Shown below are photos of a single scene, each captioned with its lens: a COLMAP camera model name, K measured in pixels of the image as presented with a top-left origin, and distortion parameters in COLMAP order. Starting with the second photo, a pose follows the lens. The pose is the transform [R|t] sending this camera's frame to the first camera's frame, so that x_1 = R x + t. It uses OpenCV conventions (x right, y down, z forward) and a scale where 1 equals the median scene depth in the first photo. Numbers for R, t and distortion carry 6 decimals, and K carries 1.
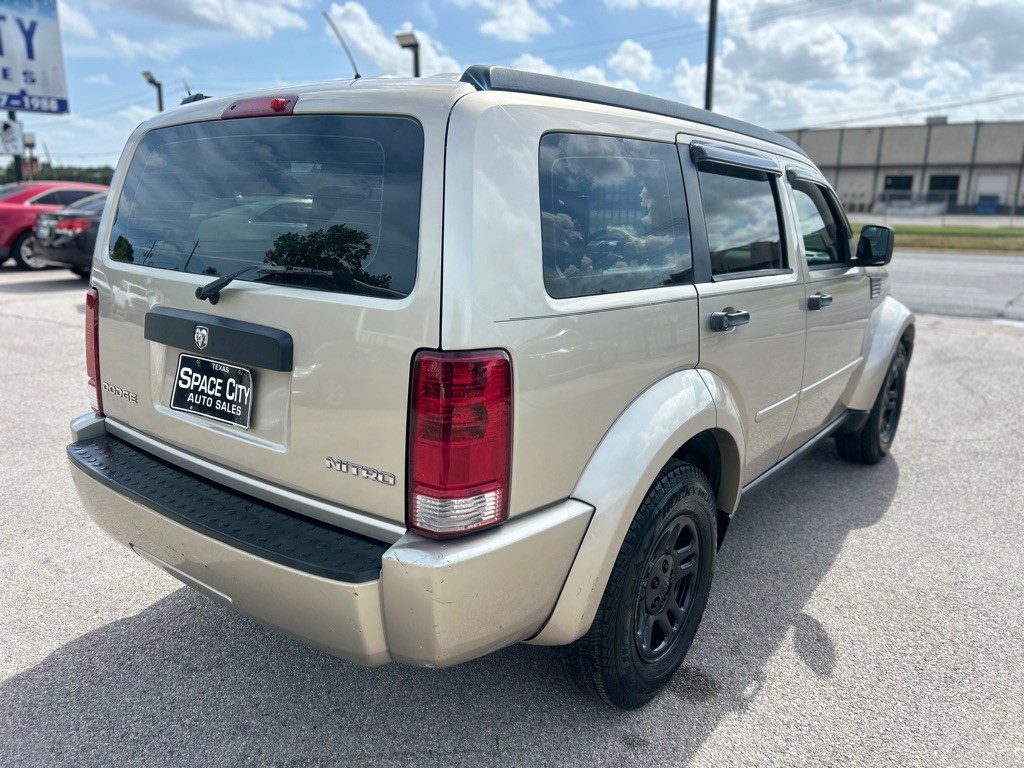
lens RADIAL K [[822.1, 0, 512.0], [0, 822.1, 384.0], [0, 0, 1]] dist [-0.046918, 0.003856]
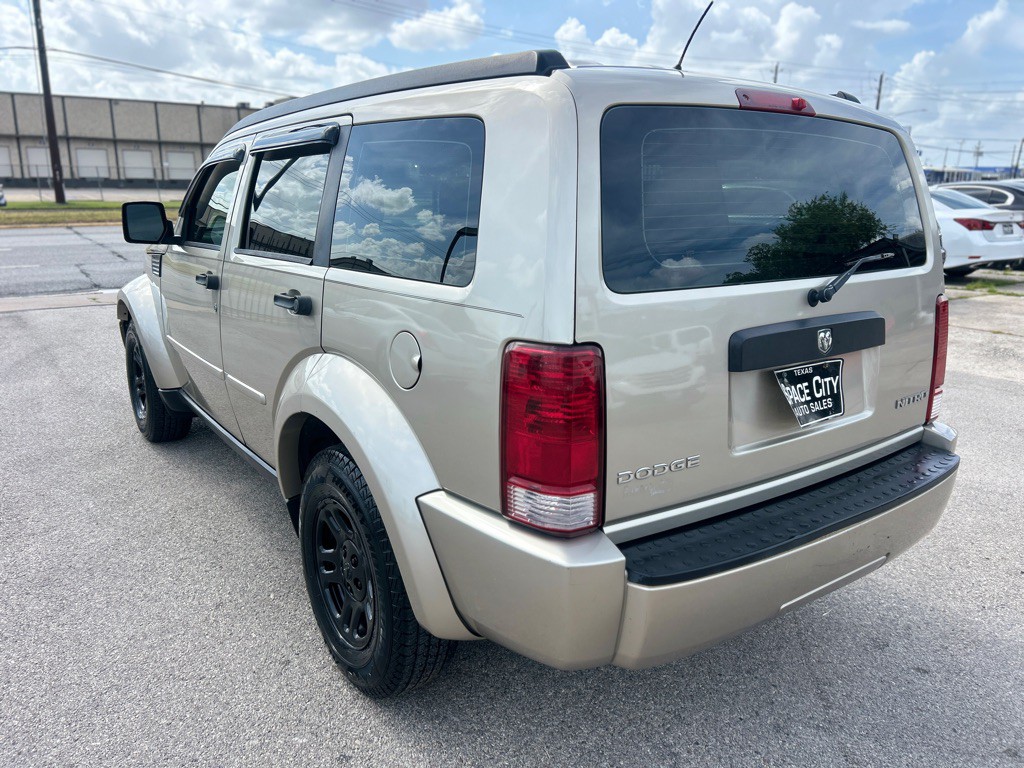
lens RADIAL K [[794.2, 0, 512.0], [0, 794.2, 384.0], [0, 0, 1]] dist [0.004427, 0.001486]
pose [[0.282736, -0.254791, 0.924739, -1.349926], [0.219774, 0.955636, 0.196109, -0.271107], [-0.933681, 0.147786, 0.326189, 1.023079]]
